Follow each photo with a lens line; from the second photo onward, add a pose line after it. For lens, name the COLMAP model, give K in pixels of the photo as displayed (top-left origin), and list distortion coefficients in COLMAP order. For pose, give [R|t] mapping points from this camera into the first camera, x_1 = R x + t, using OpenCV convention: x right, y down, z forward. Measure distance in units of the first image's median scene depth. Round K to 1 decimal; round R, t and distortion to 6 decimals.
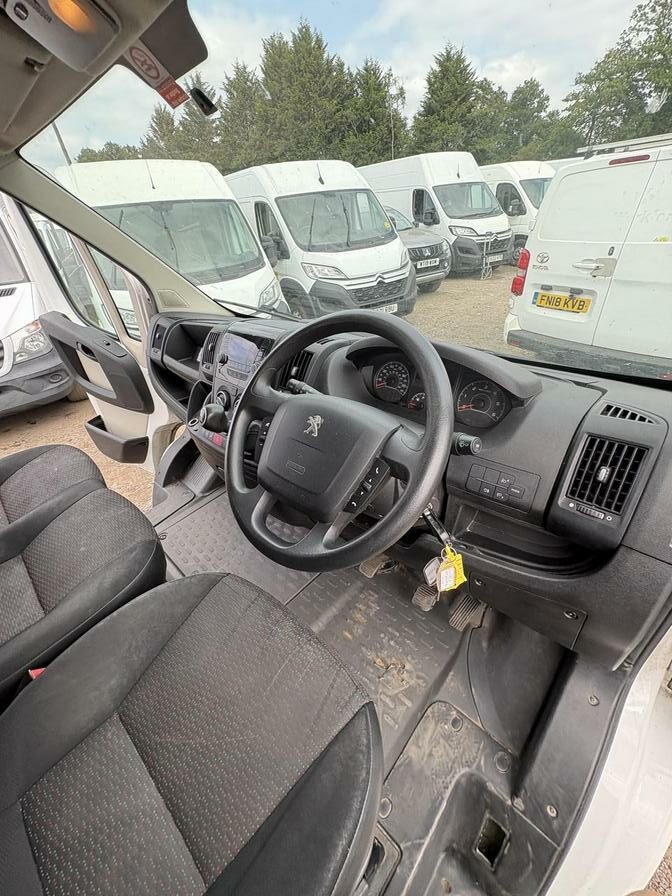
lens RADIAL K [[357.1, 0, 336.8], [0, 357.1, 446.7], [0, 0, 1]] dist [0.001692, -0.000038]
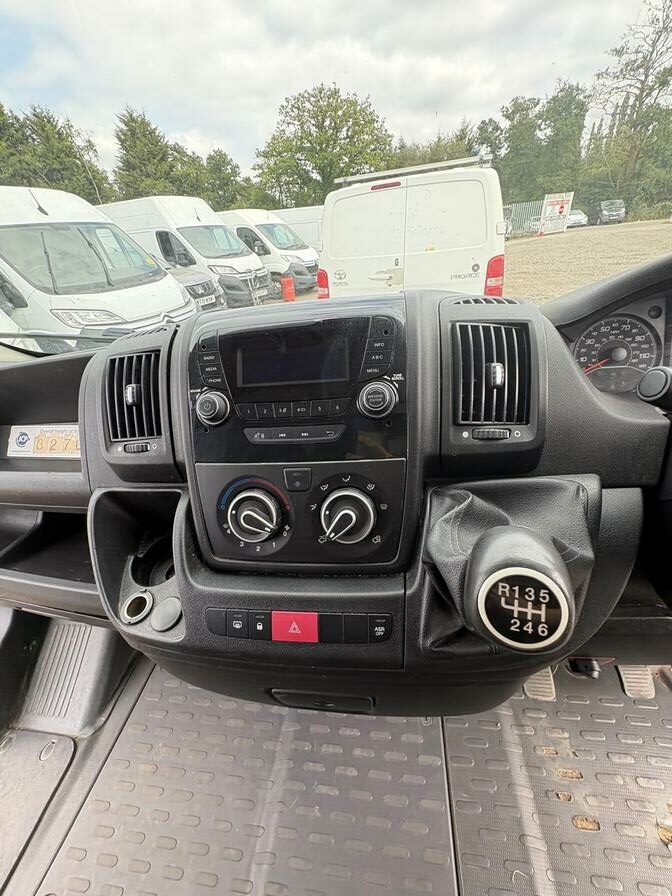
lens RADIAL K [[357.1, 0, 334.9], [0, 357.1, 447.1], [0, 0, 1]] dist [0.001692, -0.000038]
pose [[0.810013, -0.298226, 0.504917, -0.044342], [0.349010, 0.937097, -0.006408, -0.017550], [-0.471245, 0.181411, 0.863144, 0.067912]]
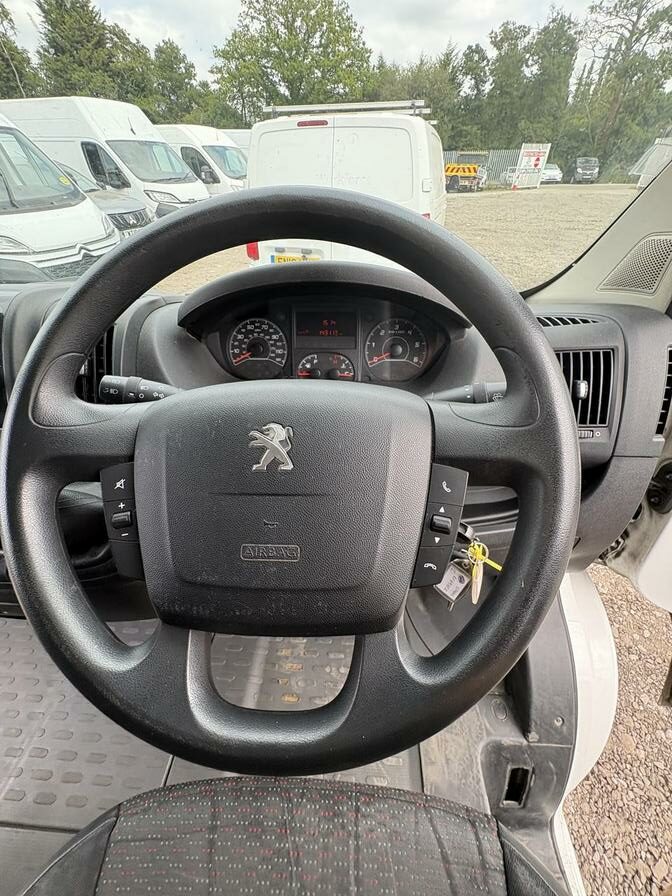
lens RADIAL K [[357.1, 0, 333.9], [0, 357.1, 447.2], [0, 0, 1]] dist [0.001692, -0.000038]
pose [[0.771678, -0.337179, 0.539281, -0.014016], [0.307145, 0.940045, 0.148246, -0.005940], [-0.556934, 0.051240, 0.828975, 0.033832]]
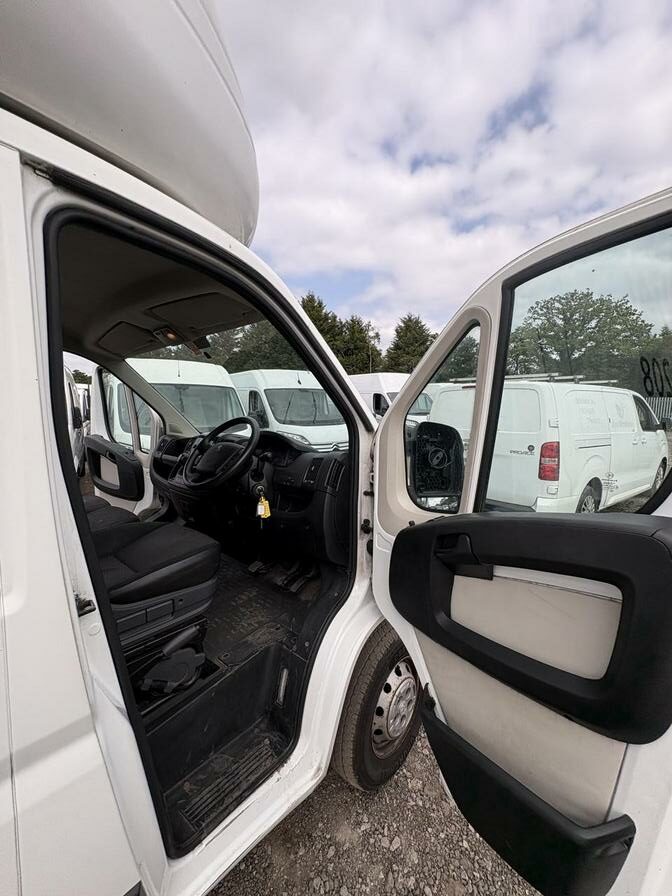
lens RADIAL K [[357.1, 0, 338.1], [0, 357.1, 450.3], [0, 0, 1]] dist [0.001692, -0.000038]
pose [[0.996324, 0.076713, 0.038135, 0.045147], [-0.052057, 0.895666, -0.441670, 0.067657], [-0.068037, 0.438061, 0.896367, -0.094969]]
